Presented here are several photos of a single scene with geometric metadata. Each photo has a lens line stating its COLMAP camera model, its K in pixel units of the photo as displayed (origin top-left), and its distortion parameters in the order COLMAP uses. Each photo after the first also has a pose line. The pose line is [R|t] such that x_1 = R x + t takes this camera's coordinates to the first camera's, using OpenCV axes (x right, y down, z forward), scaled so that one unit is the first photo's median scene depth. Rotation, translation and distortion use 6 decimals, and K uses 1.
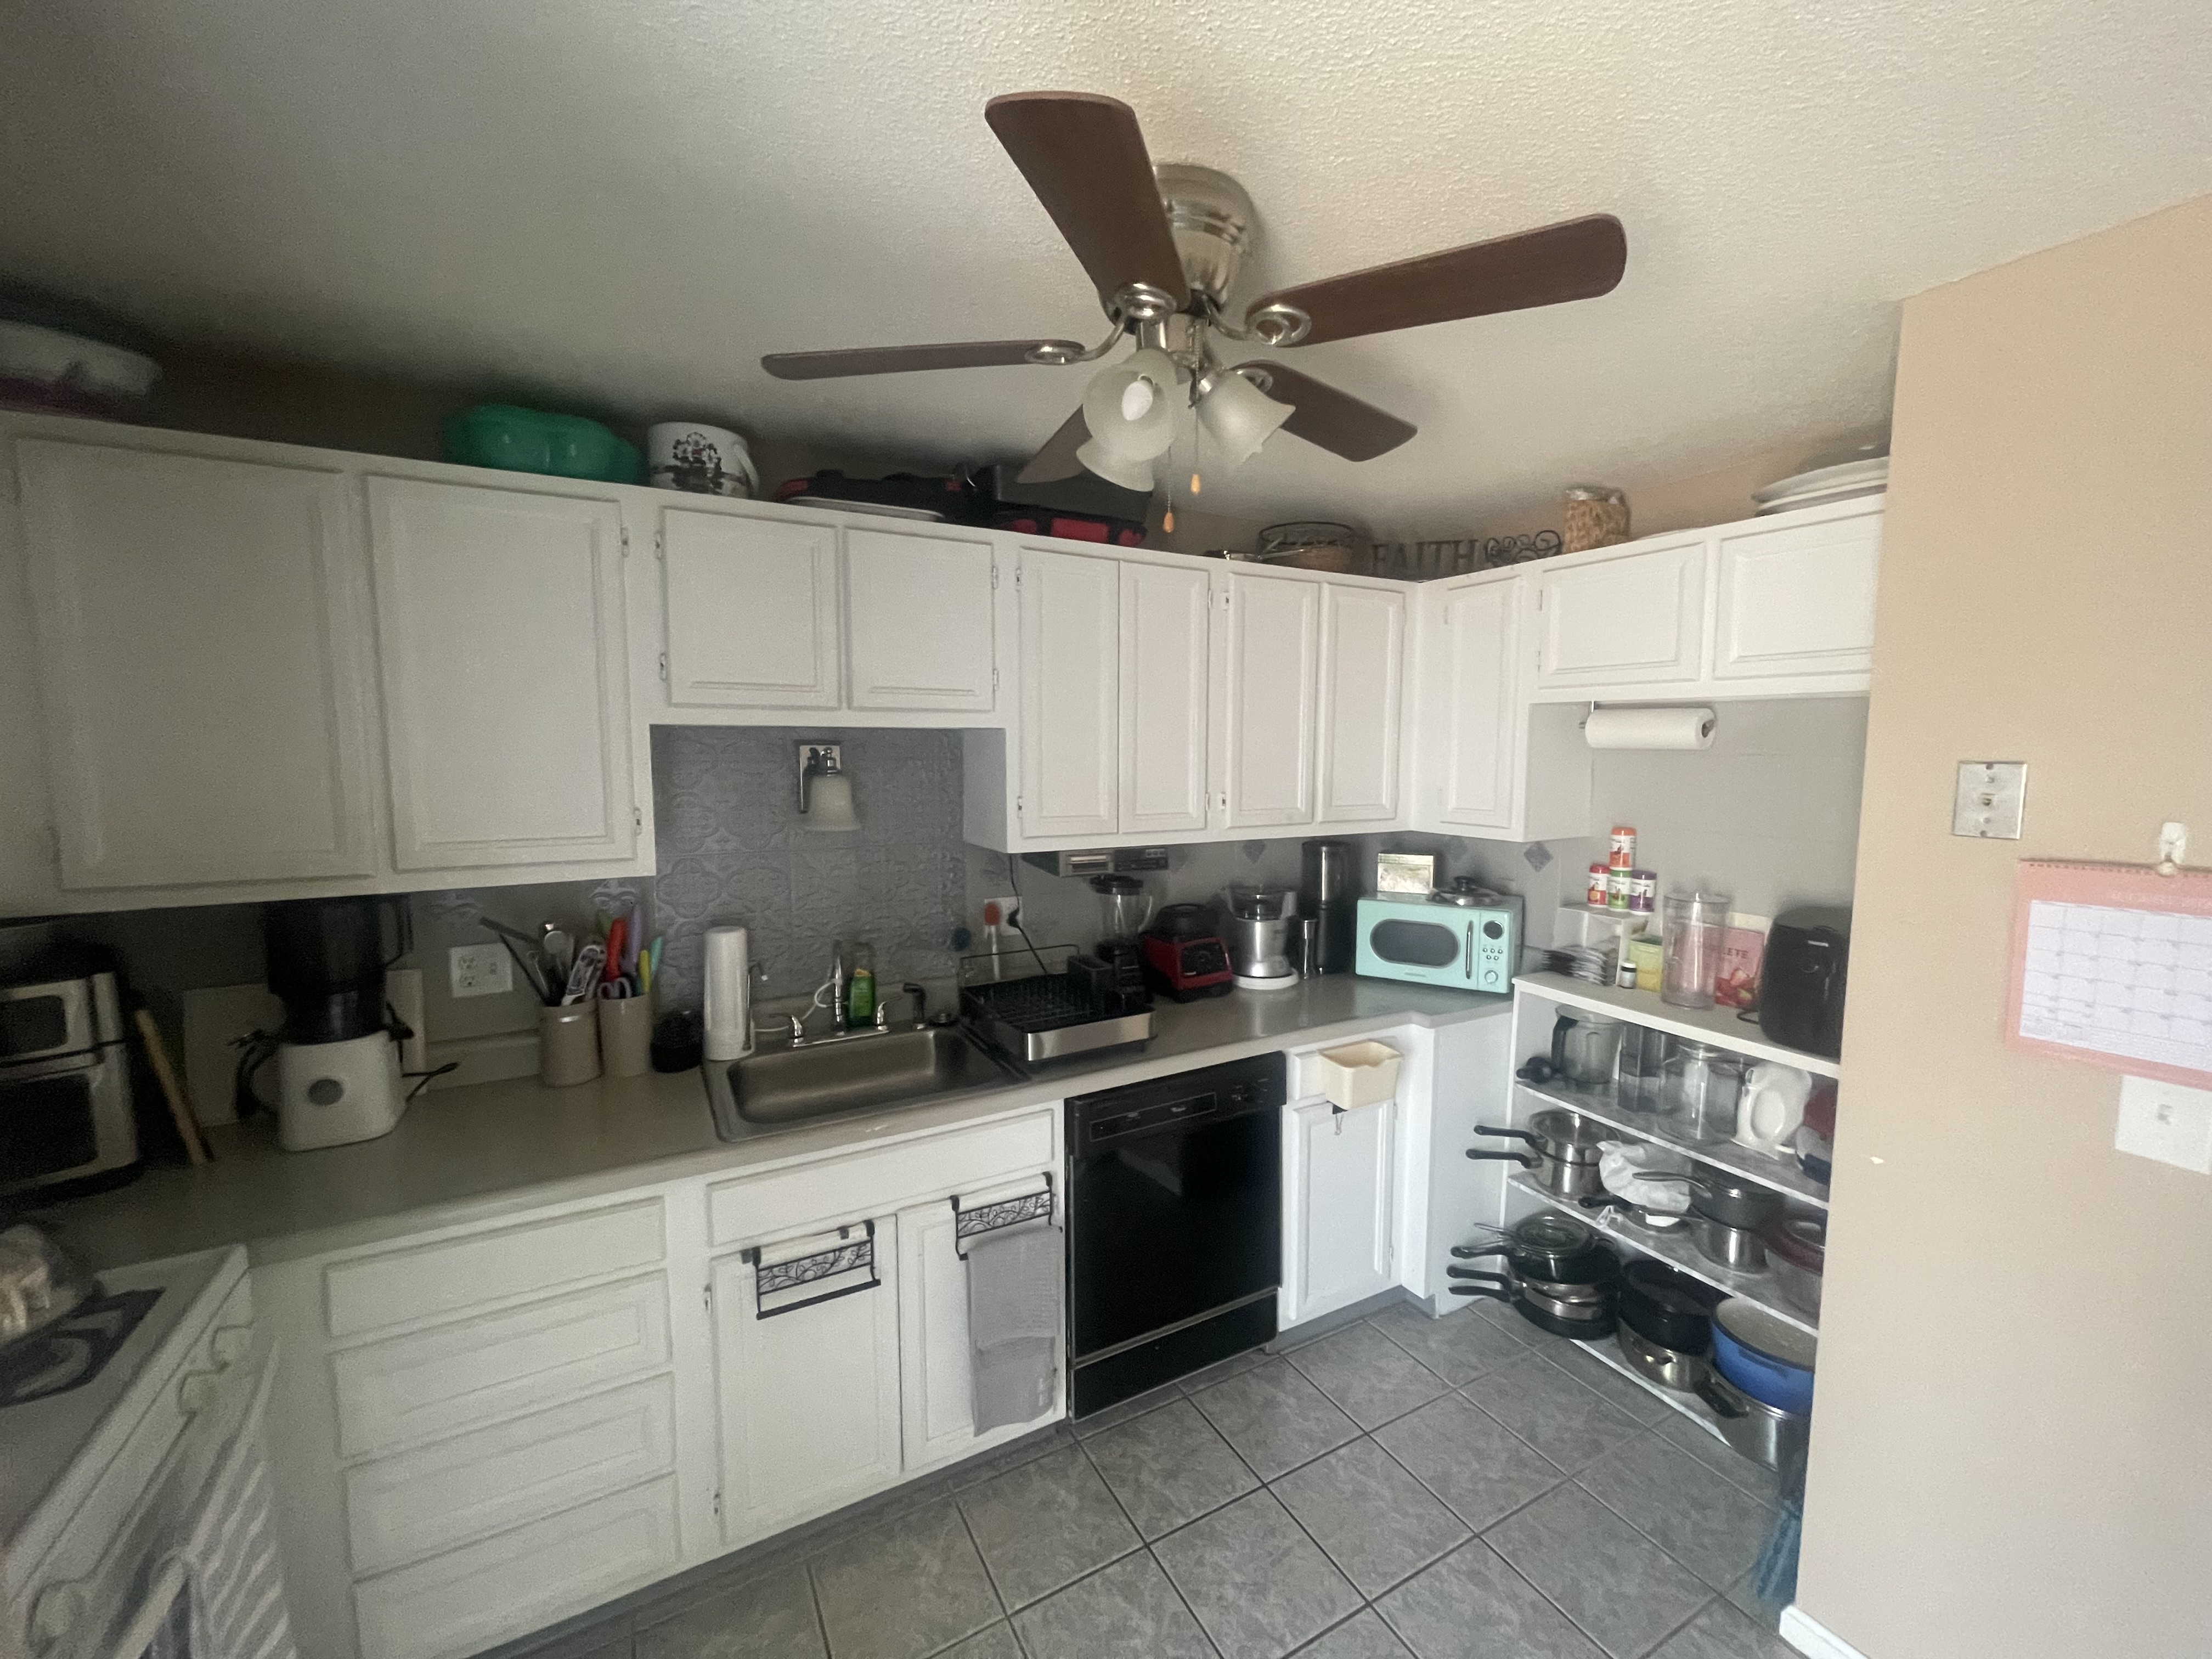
lens RADIAL K [[894.2, 0, 1103.4], [0, 894.2, 823.7], [0, 0, 1]] dist [0.001723, -0.000503]
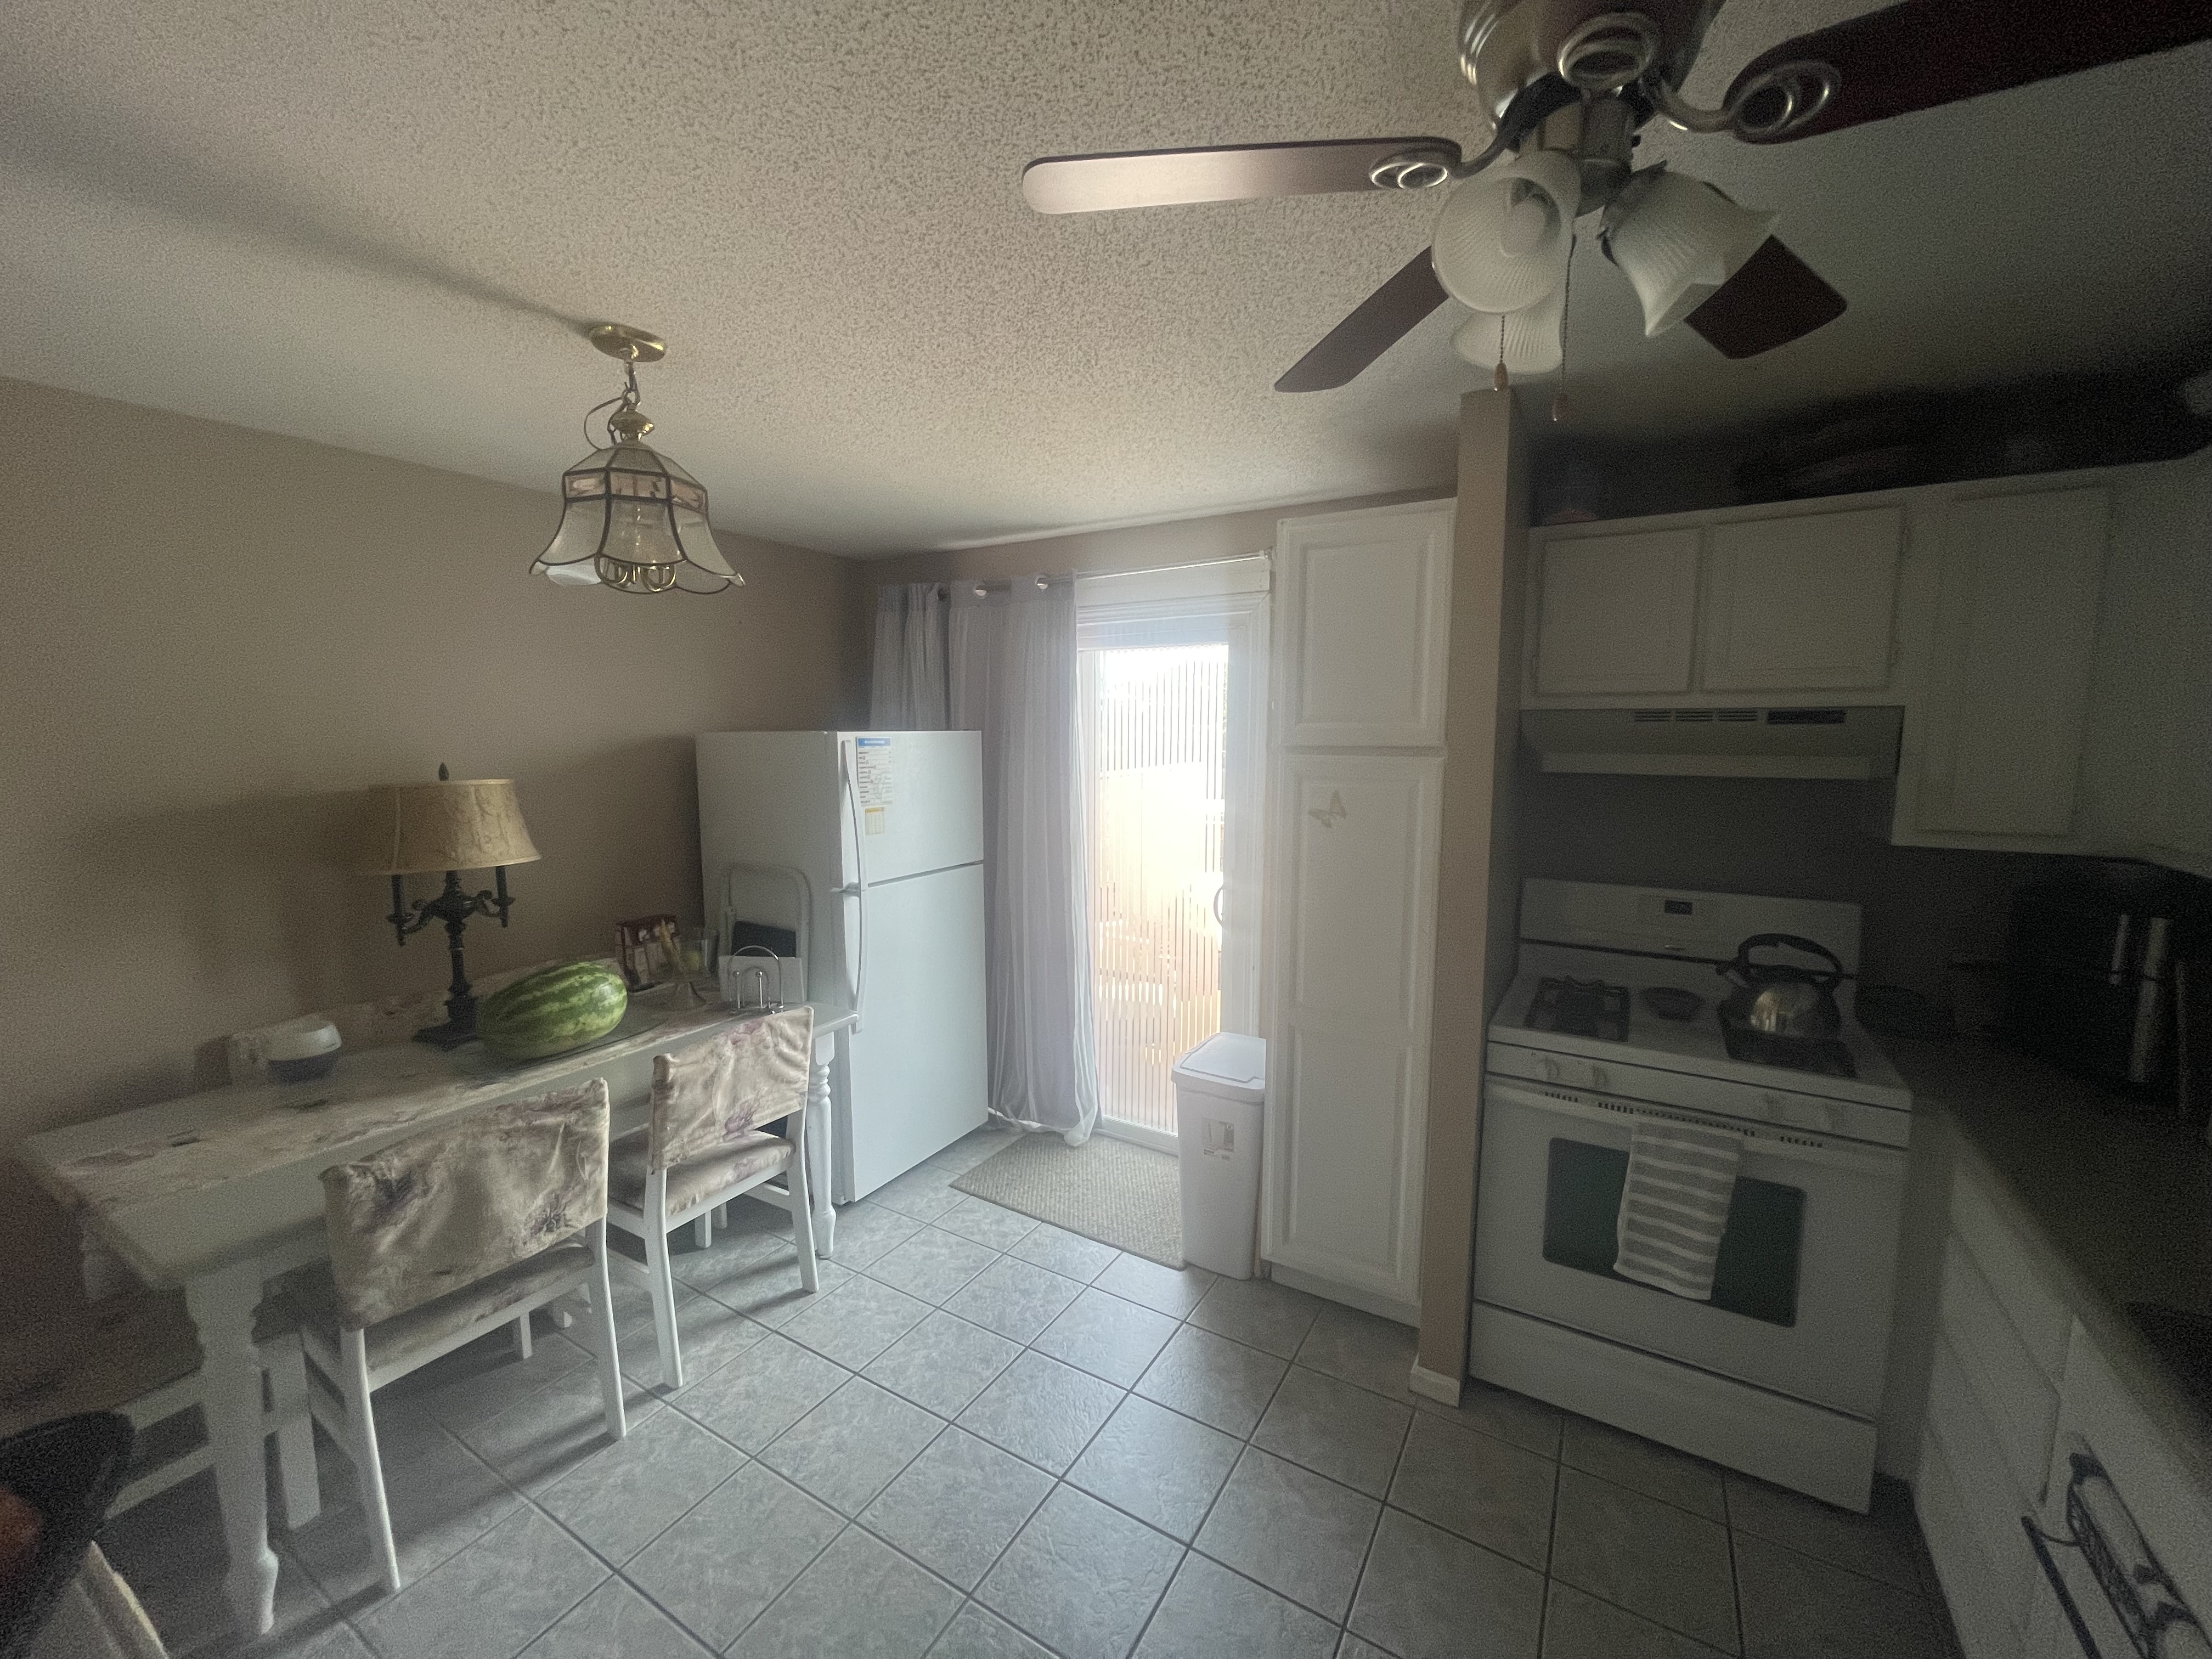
lens RADIAL K [[894.2, 0, 1095.5], [0, 894.2, 827.8], [0, 0, 1]] dist [0.001723, -0.000503]
pose [[-0.866194, 0.053370, -0.496850, 0.437049], [-0.049016, 0.980411, 0.190766, -0.069171], [0.497299, 0.189594, -0.846610, 0.840932]]
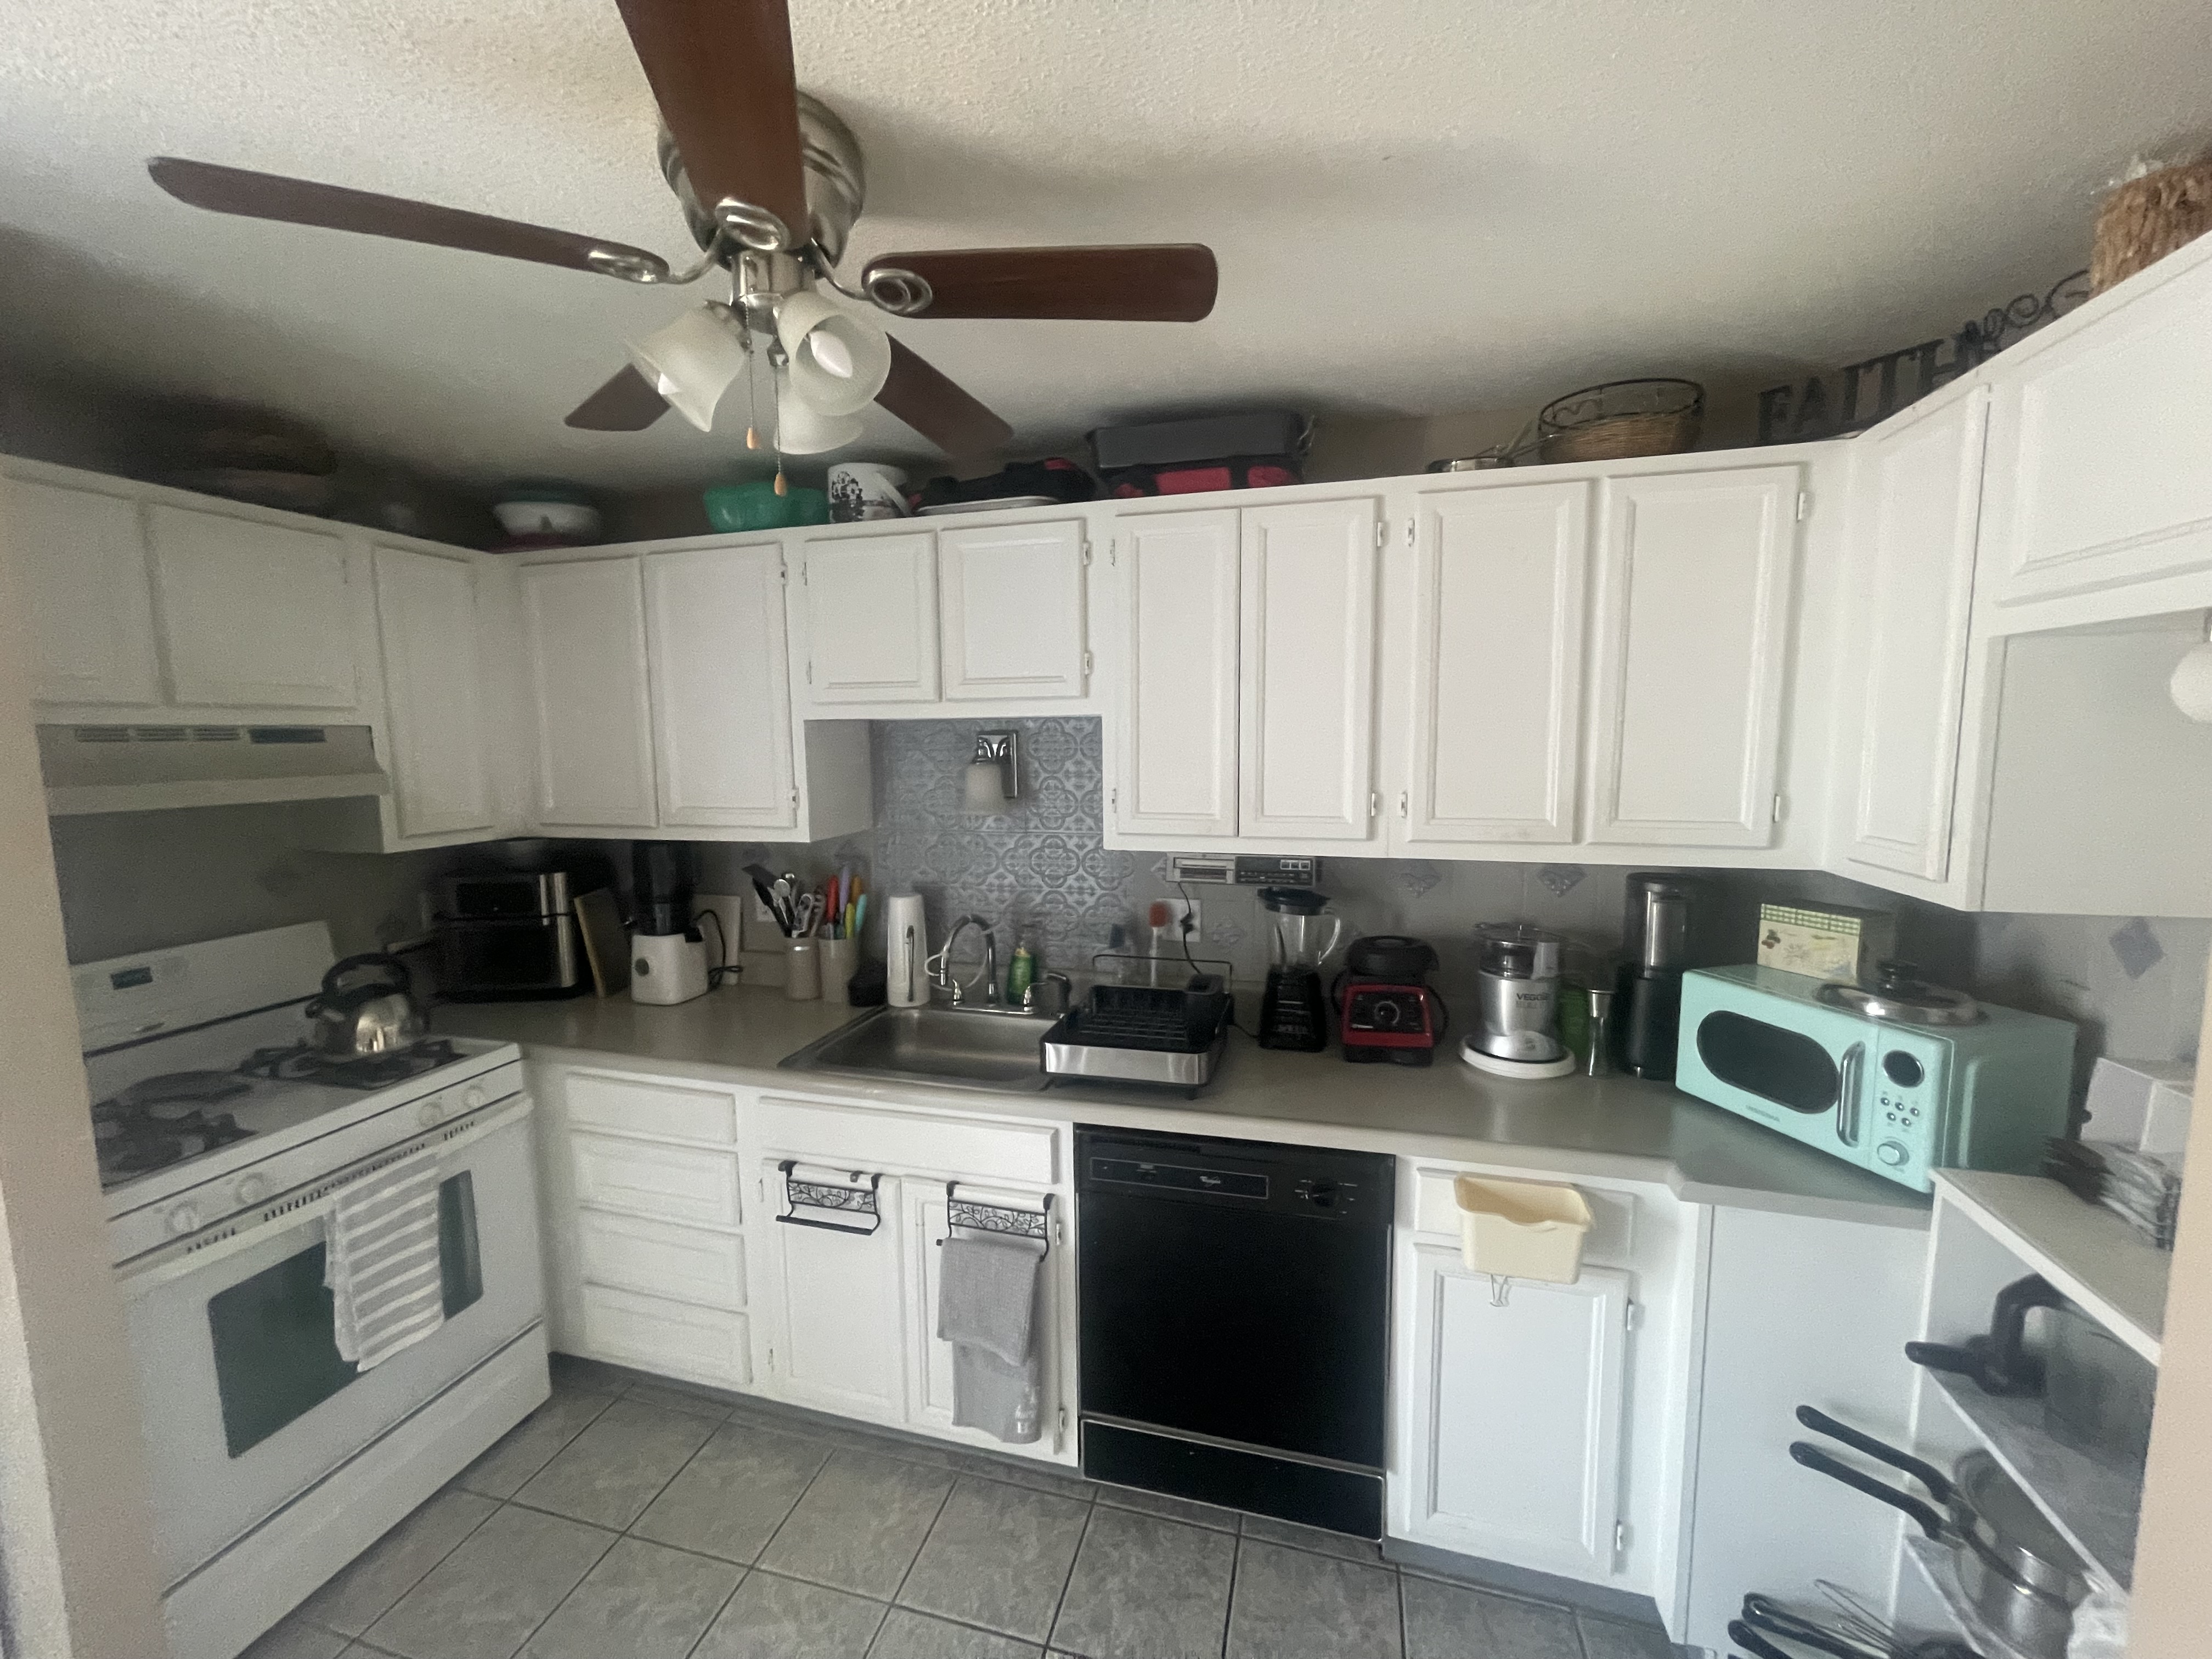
lens RADIAL K [[894.2, 0, 1102.6], [0, 894.2, 823.4], [0, 0, 1]] dist [0.001723, -0.000503]
pose [[0.714745, 0.059623, -0.696839, 0.535388], [-0.050359, 0.998161, 0.033752, -0.025144], [0.697570, 0.010967, 0.716433, 0.330188]]
